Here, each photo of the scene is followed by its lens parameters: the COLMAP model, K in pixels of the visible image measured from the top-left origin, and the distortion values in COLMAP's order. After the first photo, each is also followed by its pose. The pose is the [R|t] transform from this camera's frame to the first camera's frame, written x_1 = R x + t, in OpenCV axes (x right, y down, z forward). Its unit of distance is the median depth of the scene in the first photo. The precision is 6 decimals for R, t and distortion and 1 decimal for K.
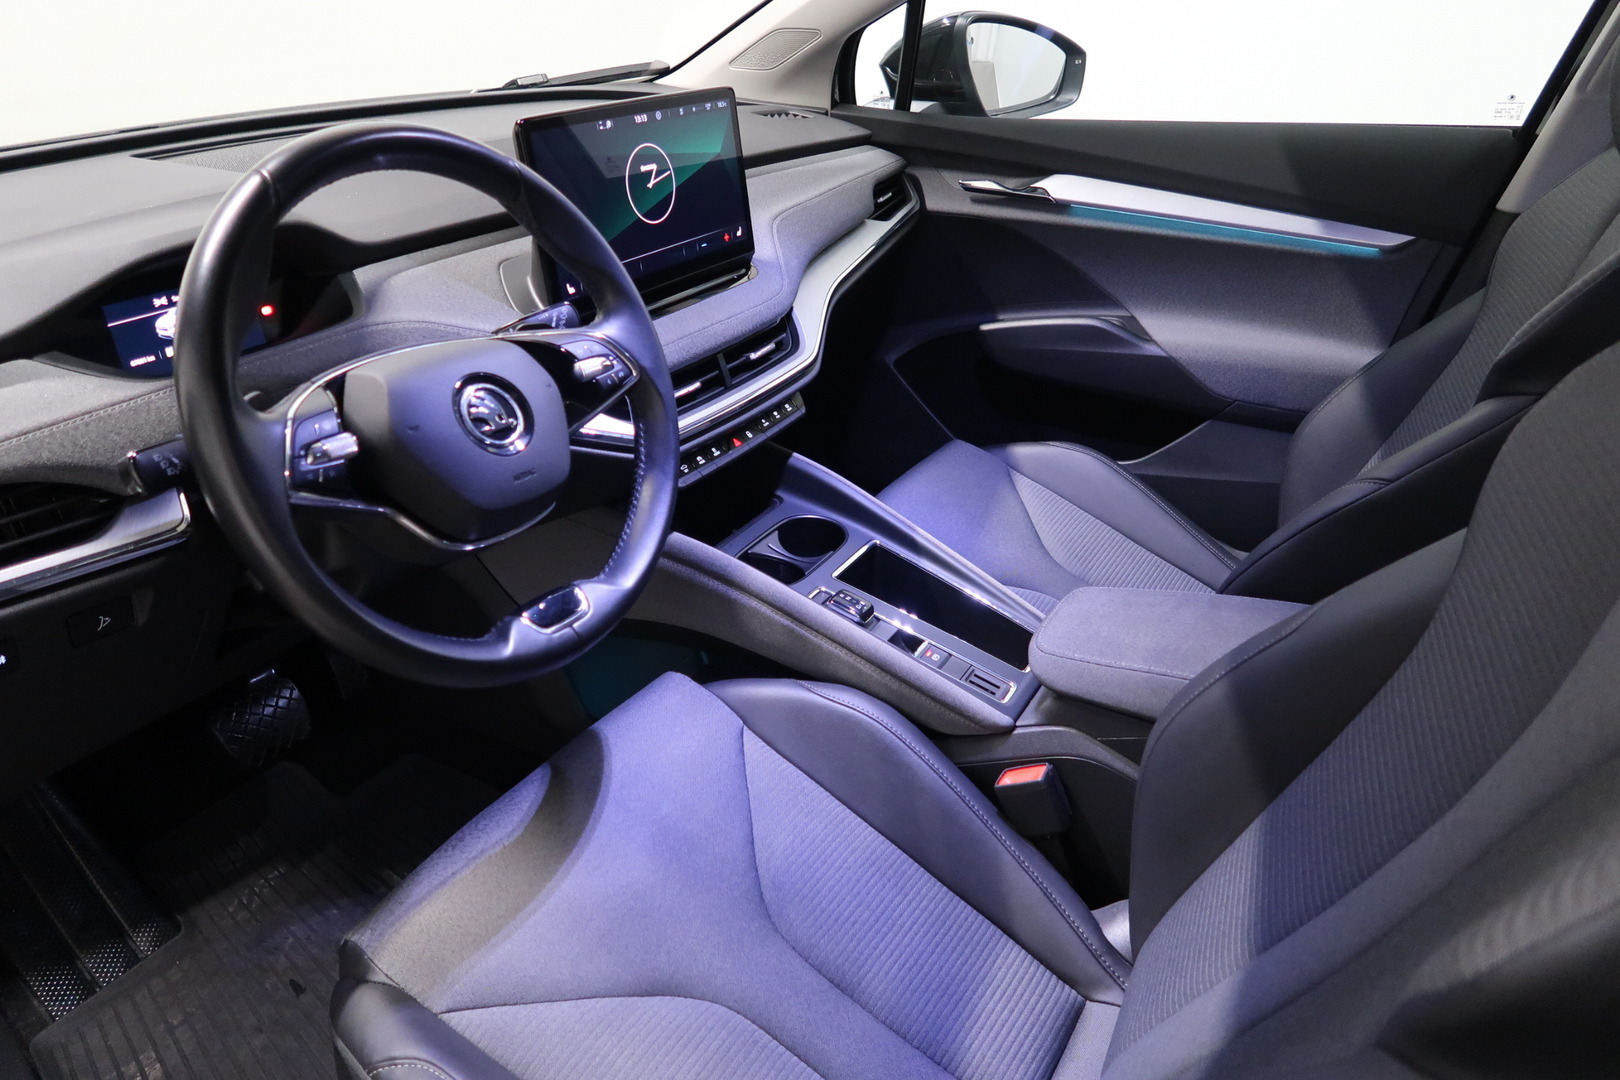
lens RADIAL K [[1118.9, 0, 810.0], [0, 1118.9, 540.0], [0, 0, 1]] dist [-0.018610, -0.001897]
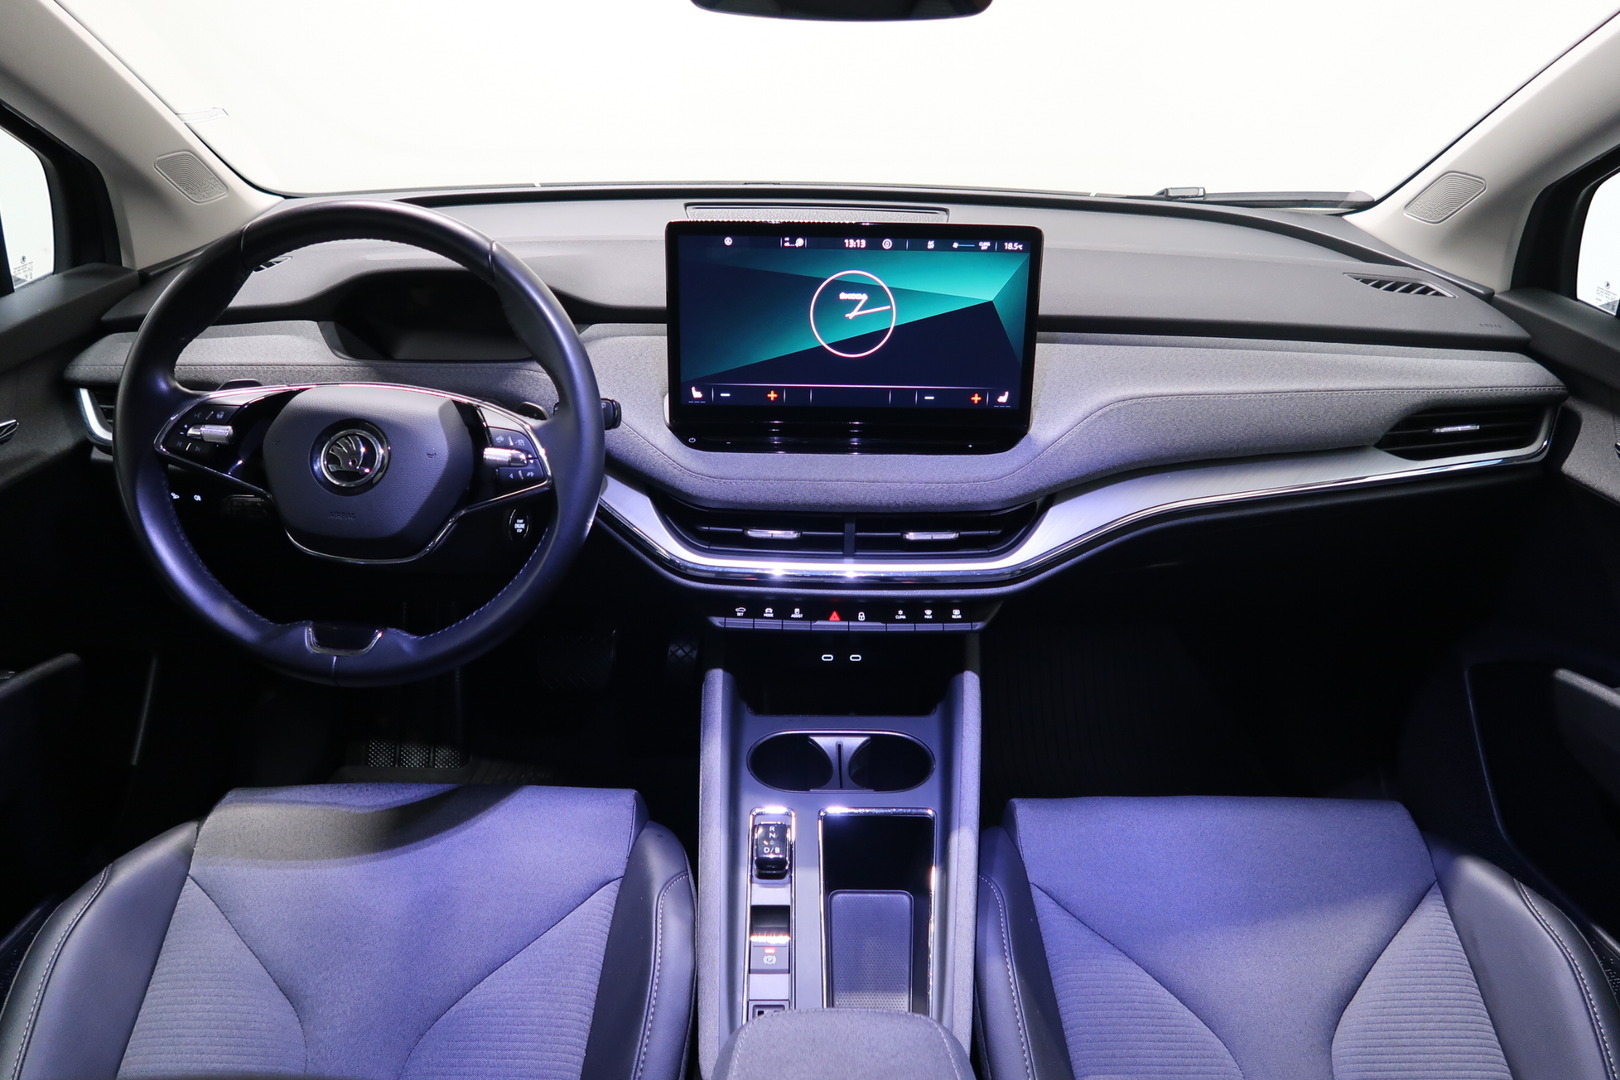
lens RADIAL K [[1118.9, 0, 810.0], [0, 1118.9, 540.0], [0, 0, 1]] dist [-0.018610, -0.001897]
pose [[0.511808, 0.371193, -0.774770, 0.581641], [-0.412653, 0.897211, 0.157259, -0.272649], [0.753505, 0.239225, 0.612374, 0.448829]]
